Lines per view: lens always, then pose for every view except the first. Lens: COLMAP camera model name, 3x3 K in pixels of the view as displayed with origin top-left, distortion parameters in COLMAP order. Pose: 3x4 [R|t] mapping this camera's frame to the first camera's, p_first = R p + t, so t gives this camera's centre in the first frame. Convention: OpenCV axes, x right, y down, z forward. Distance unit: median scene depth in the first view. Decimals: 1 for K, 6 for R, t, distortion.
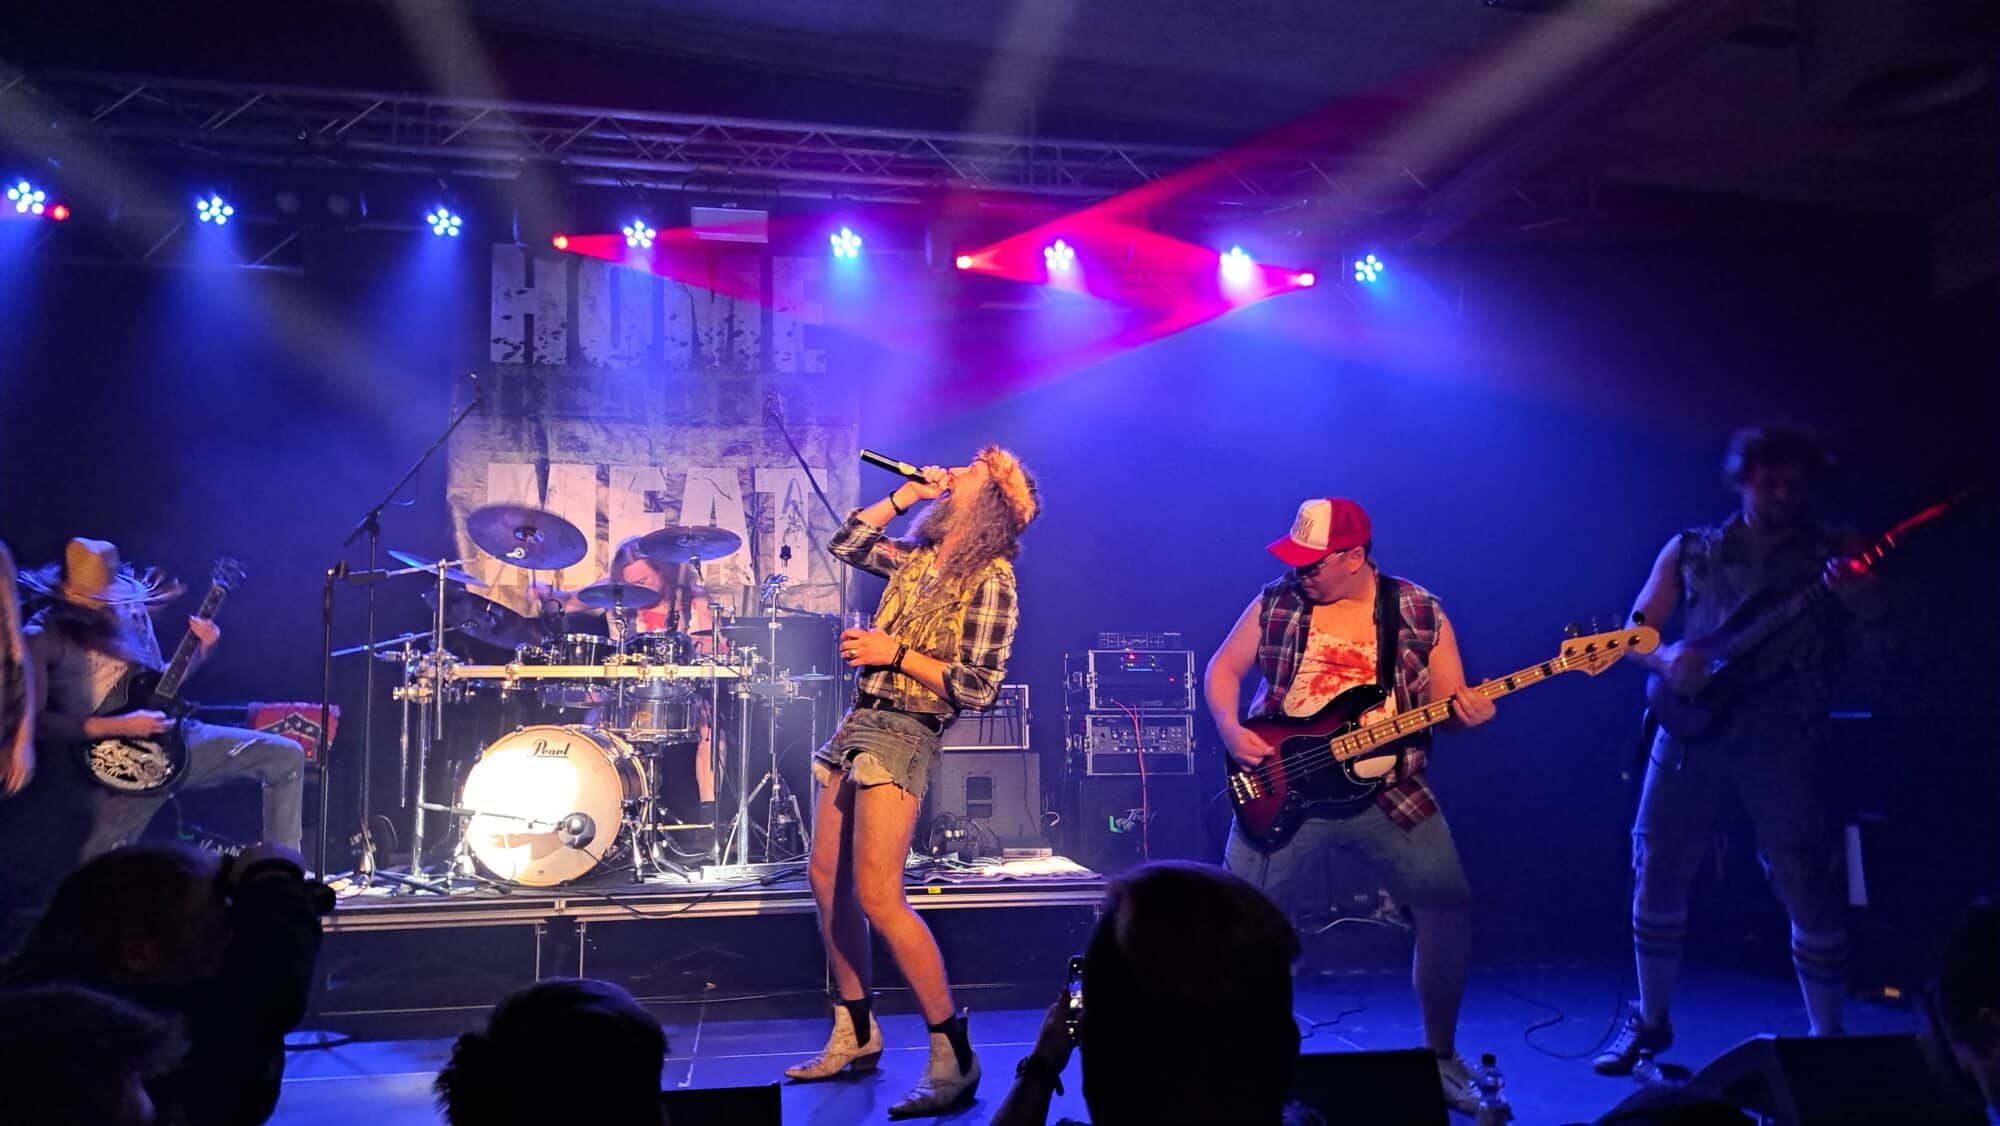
lens RADIAL K [[1387.3, 0, 1008.9], [0, 1387.3, 572.0], [0, 0, 1]] dist [0.046793, -0.085454]
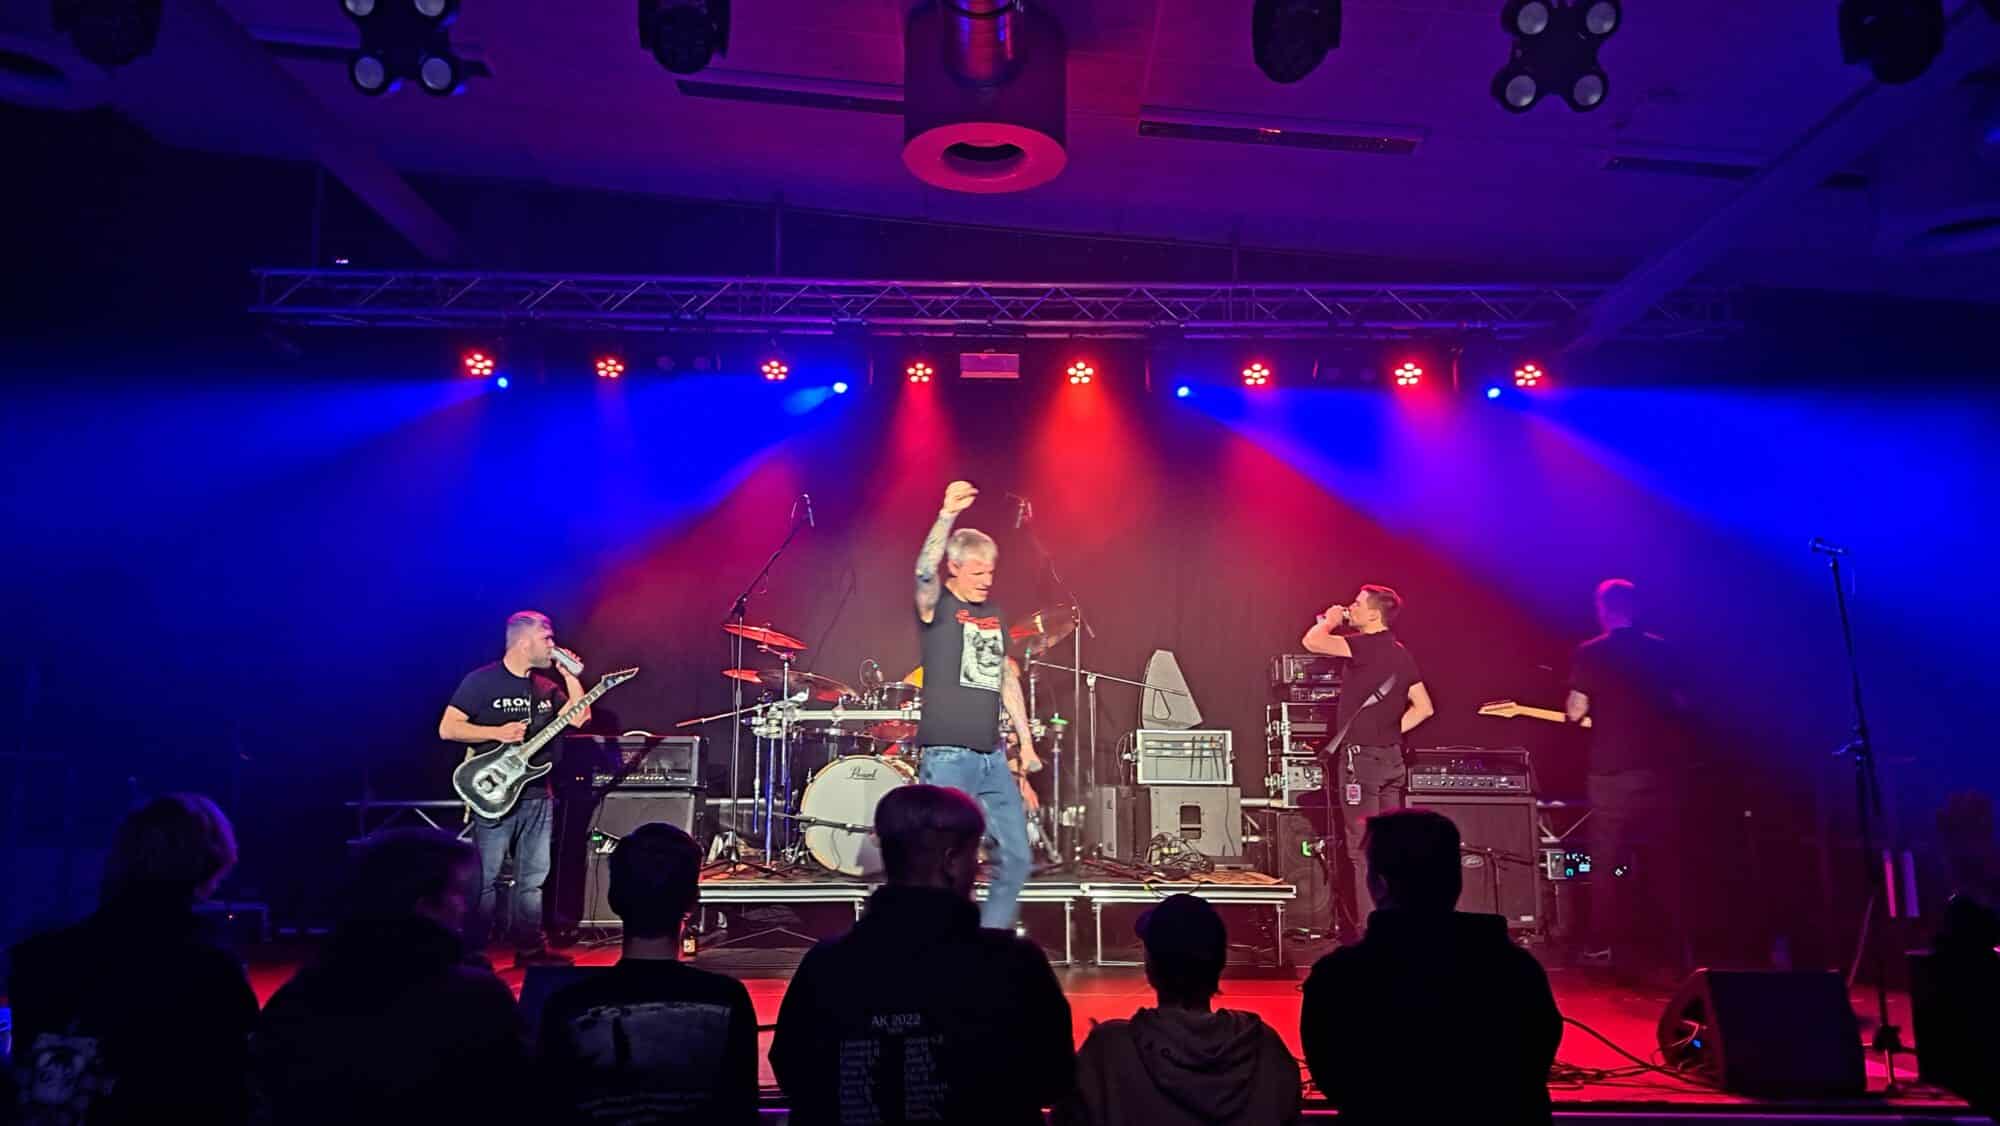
lens RADIAL K [[1464.8, 0, 1000.0], [0, 1464.8, 563.0], [0, 0, 1]] dist [0.076130, -0.104371]
pose [[0.982026, -0.014016, -0.188226, 0.056600], [0.006003, 0.999054, -0.043075, -0.011279], [0.188651, 0.041171, 0.981181, -0.297652]]
